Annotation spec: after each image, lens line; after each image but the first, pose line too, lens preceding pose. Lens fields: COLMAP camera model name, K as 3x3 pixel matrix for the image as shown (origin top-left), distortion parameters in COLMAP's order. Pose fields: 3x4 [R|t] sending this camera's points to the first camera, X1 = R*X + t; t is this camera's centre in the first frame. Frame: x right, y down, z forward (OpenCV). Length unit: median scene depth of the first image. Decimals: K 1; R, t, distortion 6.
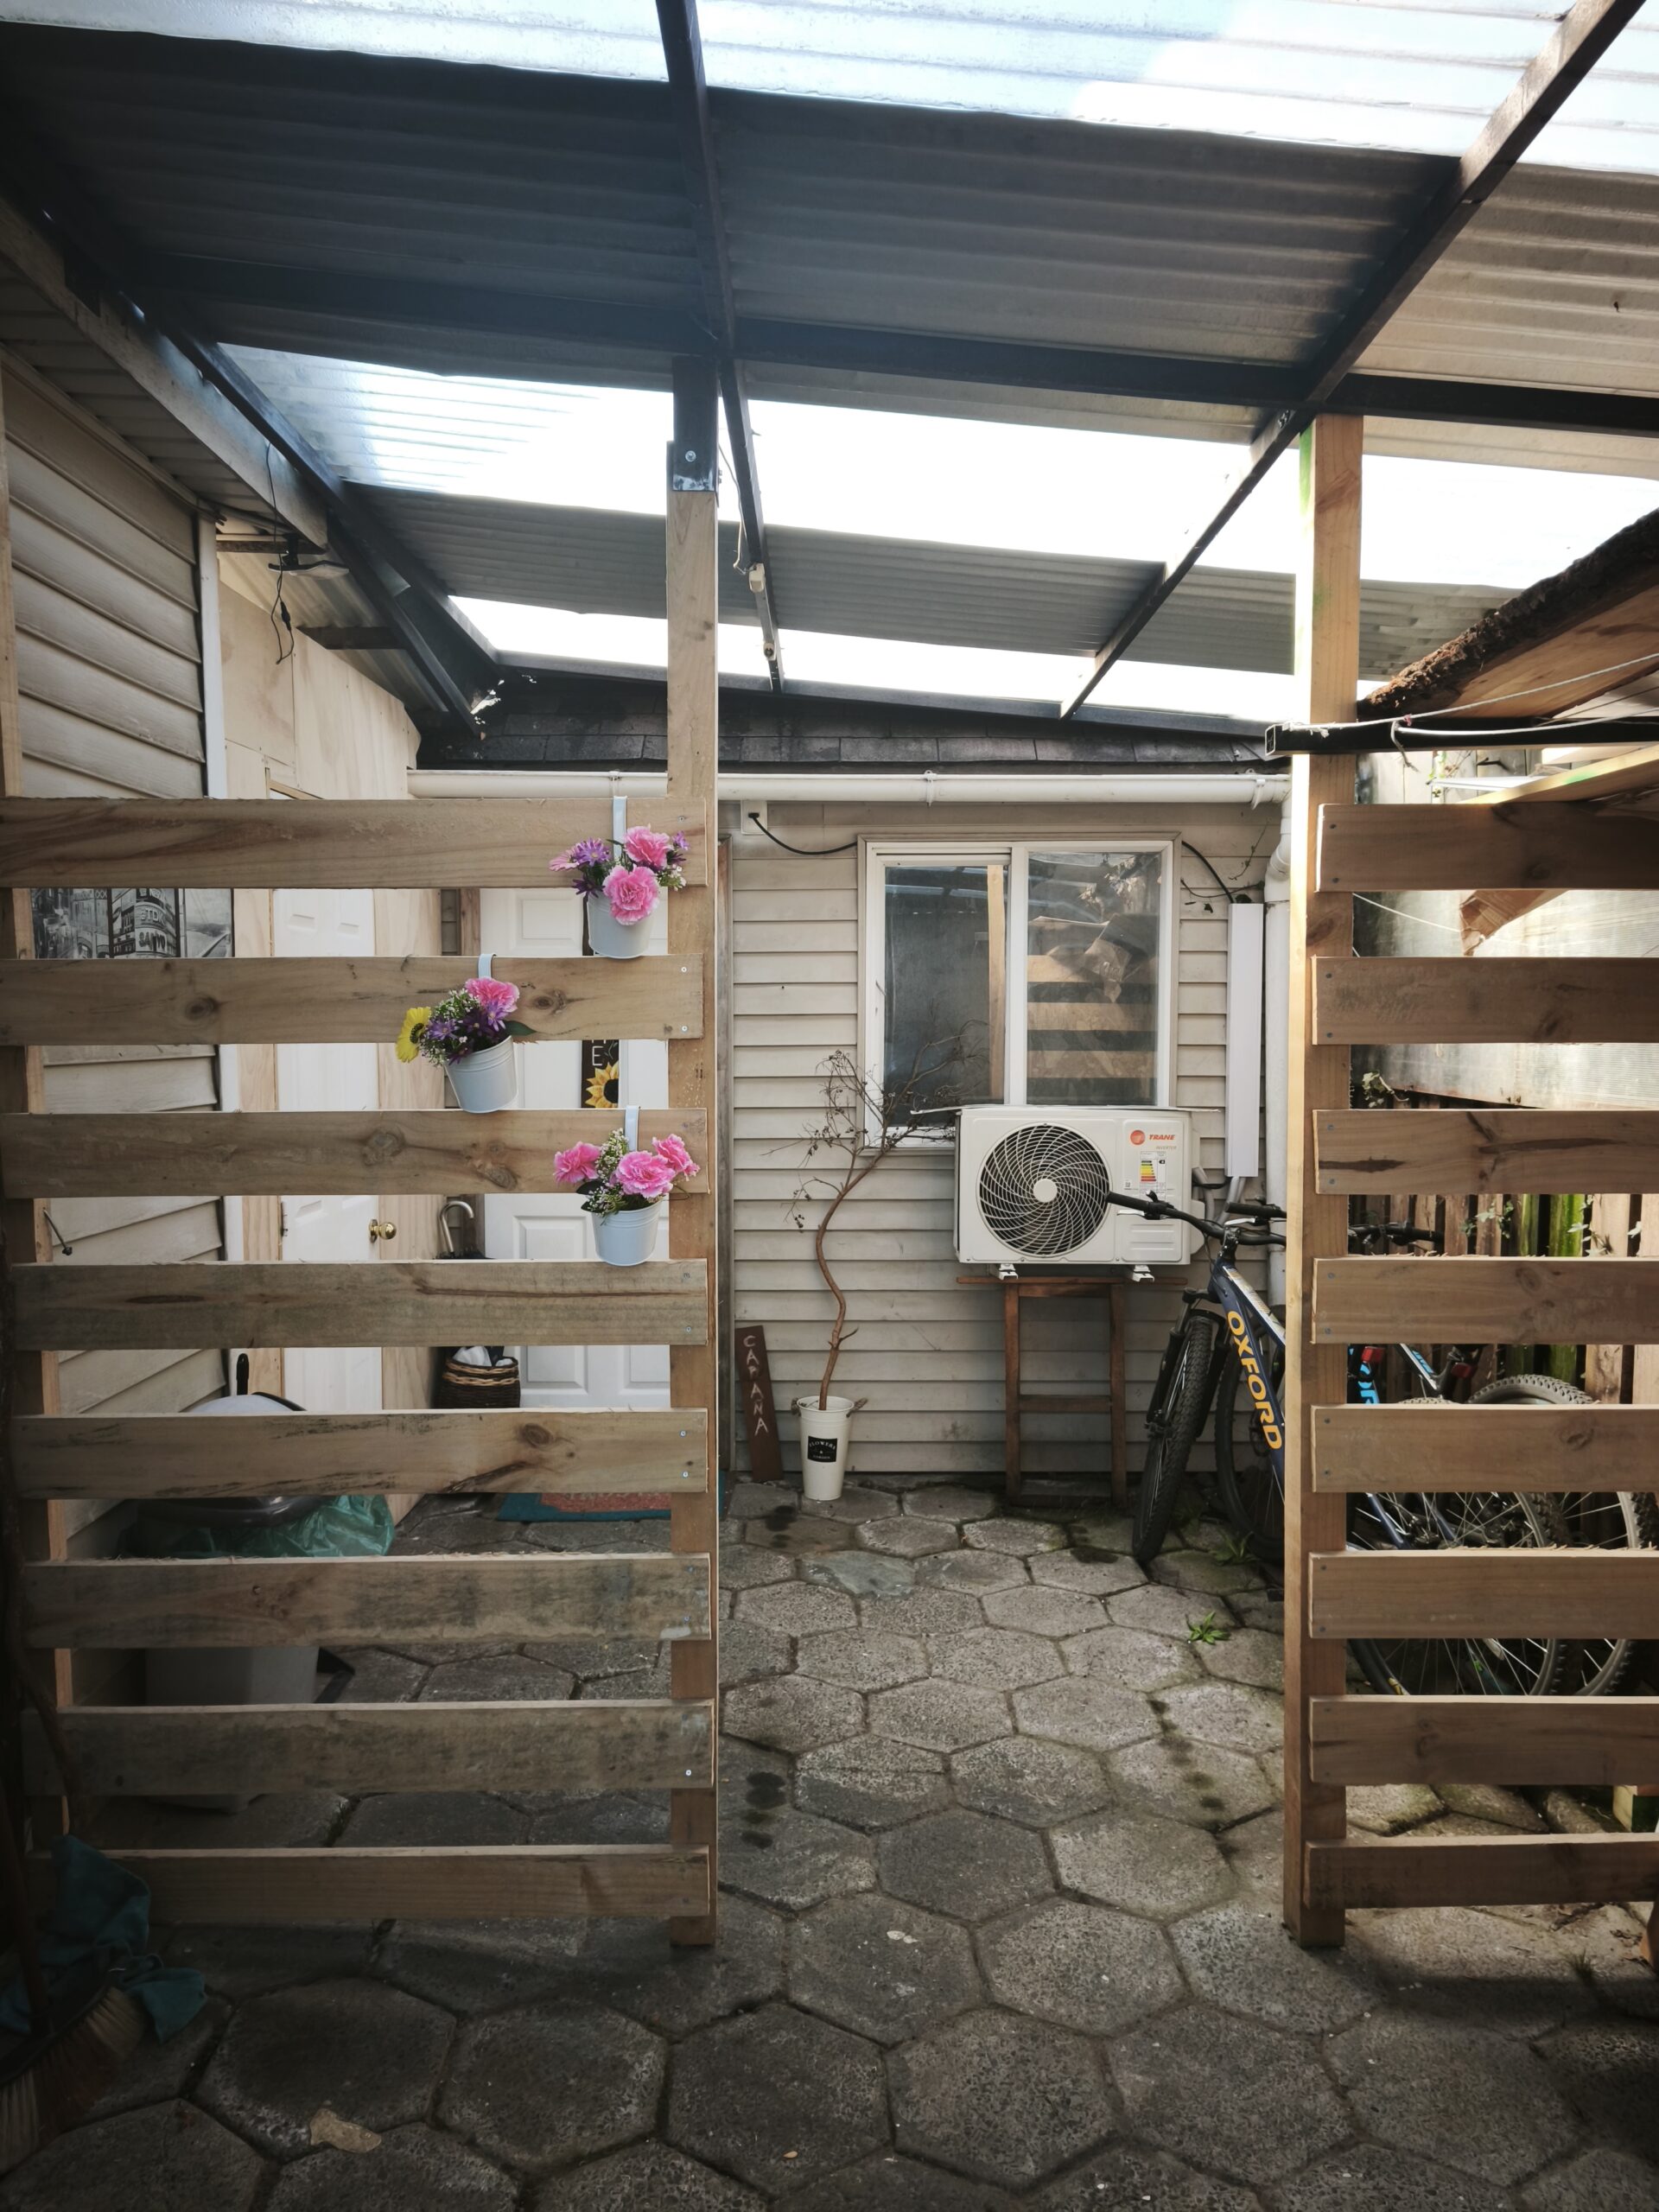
lens RADIAL K [[1467.6, 0, 827.4], [0, 1467.6, 1130.0], [0, 0, 1]] dist [0.067149, -0.048354]
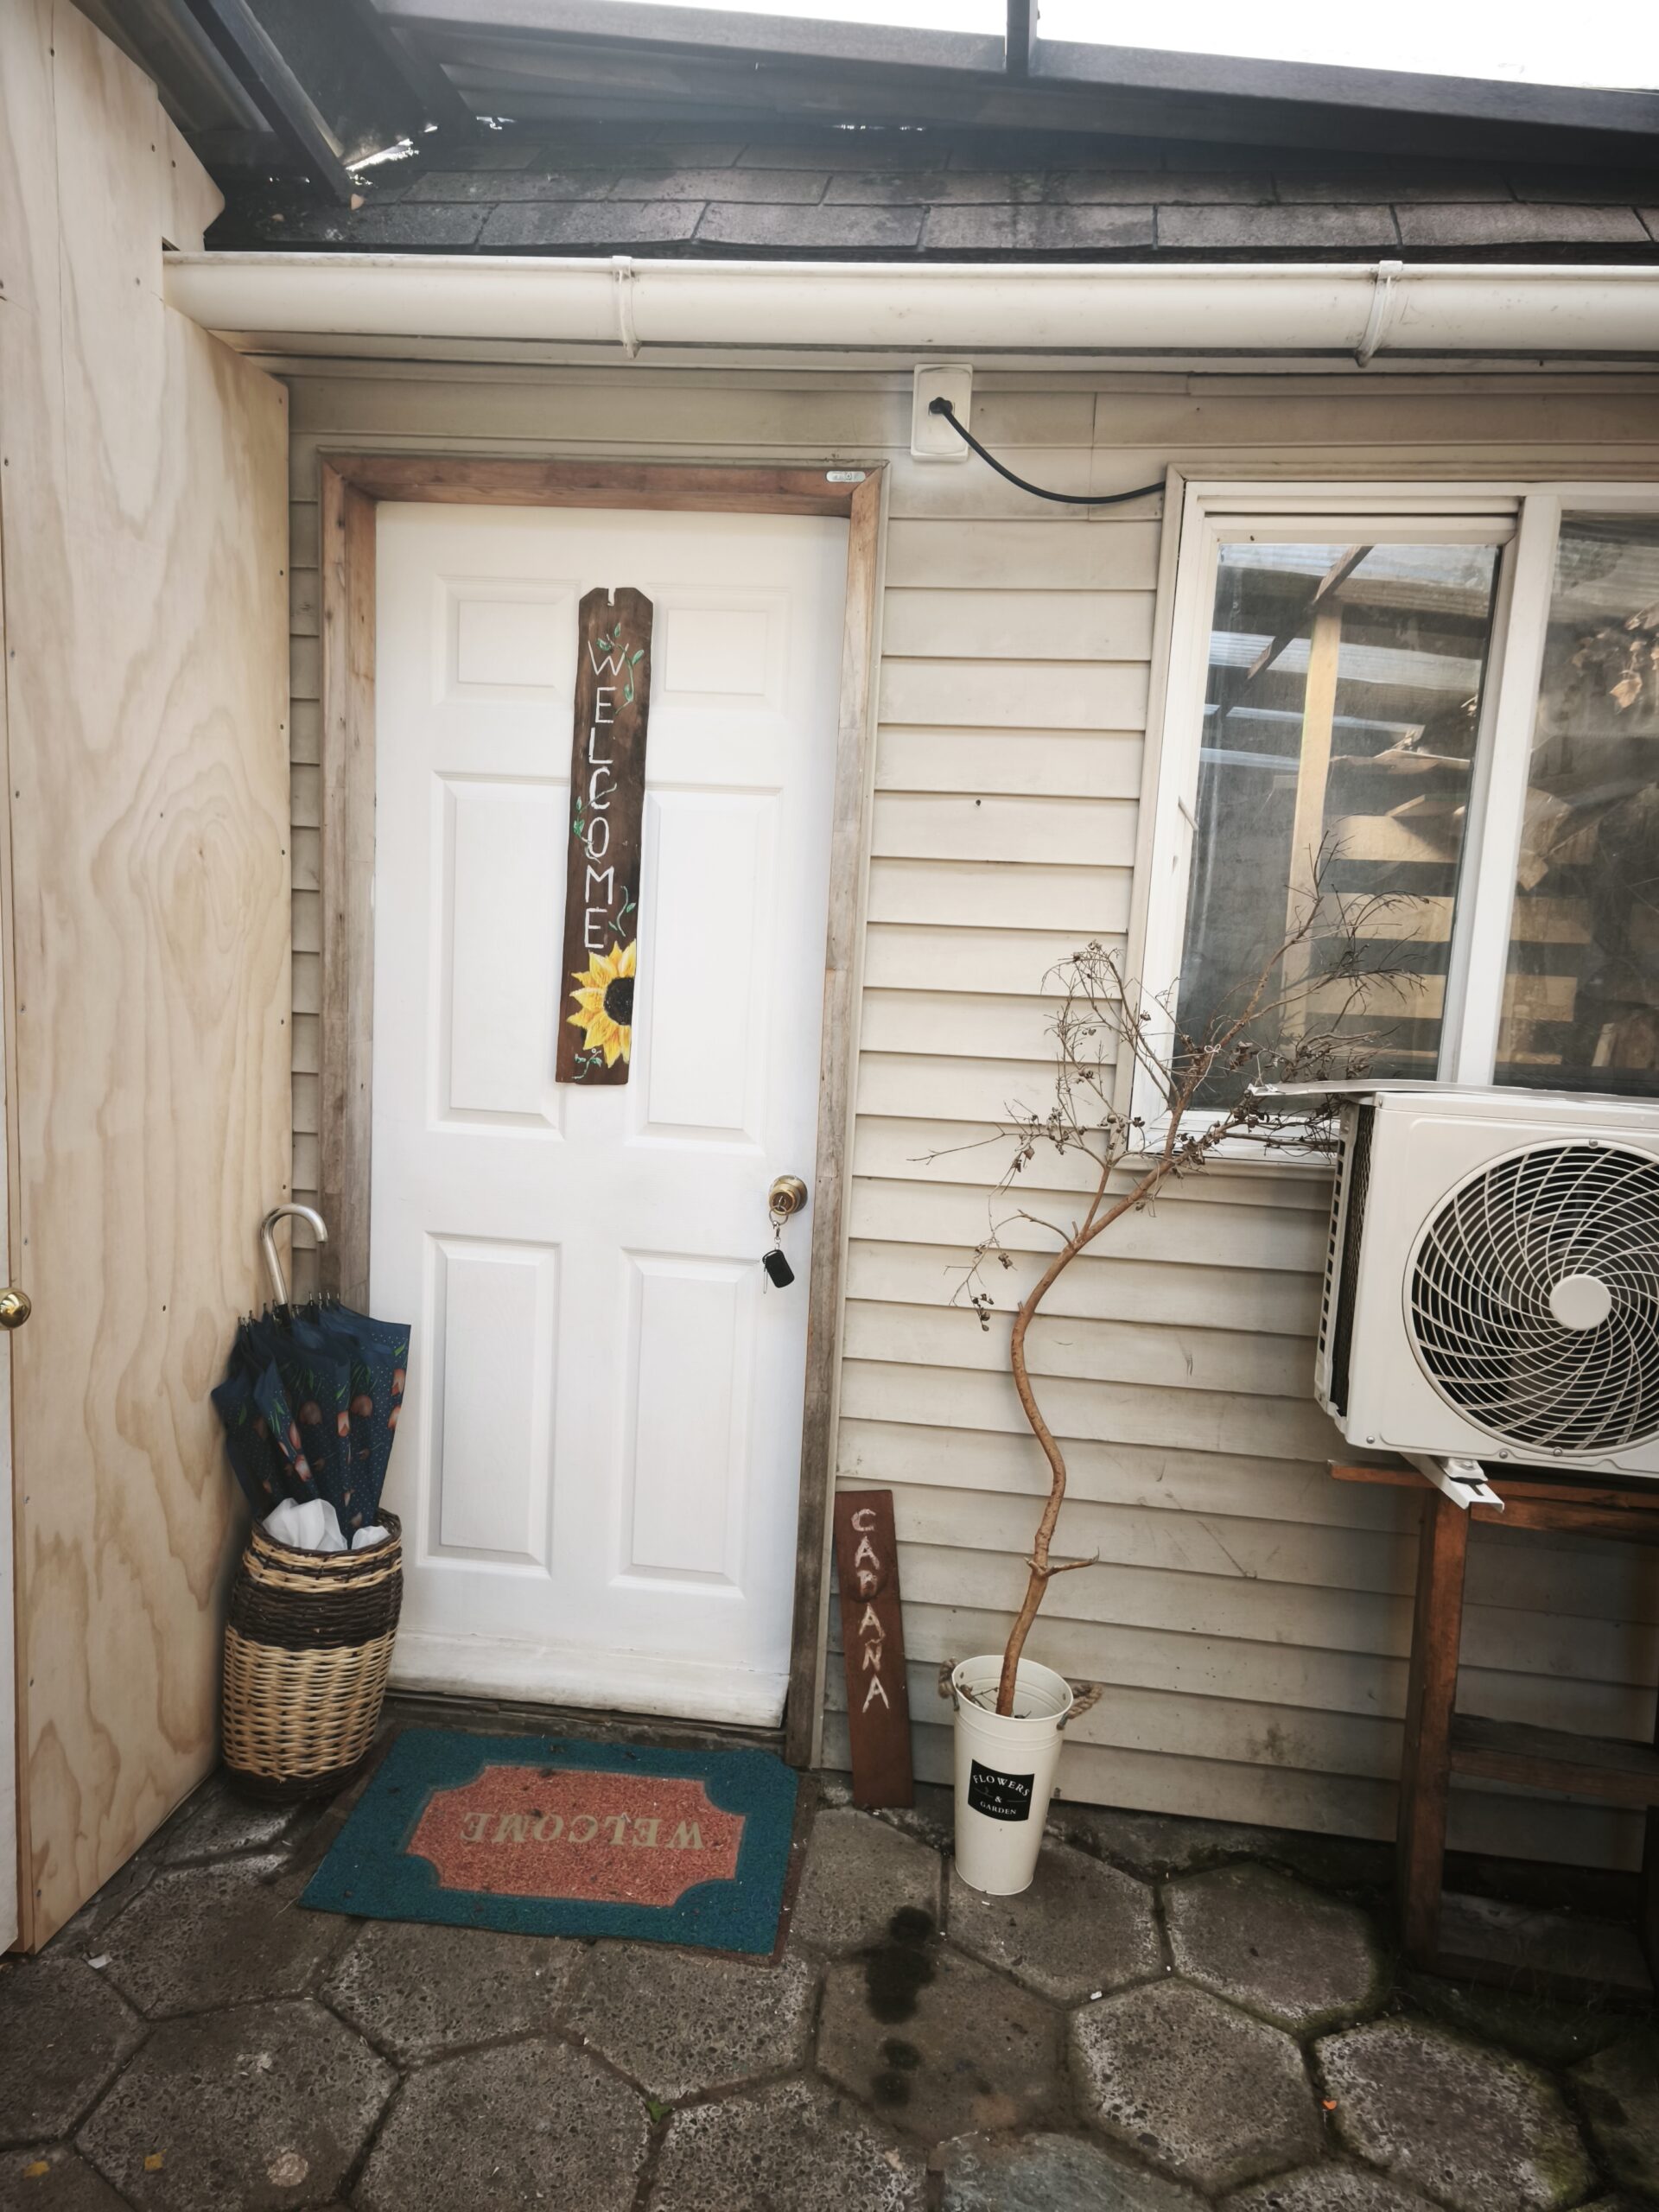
lens RADIAL K [[1467.6, 0, 828.1], [0, 1467.6, 1116.1], [0, 0, 1]] dist [0.067149, -0.048354]
pose [[0.992256, 0.066203, -0.105097, -0.022049], [-0.059688, 0.996165, 0.063967, -0.024407], [0.108929, -0.057199, 0.992403, 0.526431]]
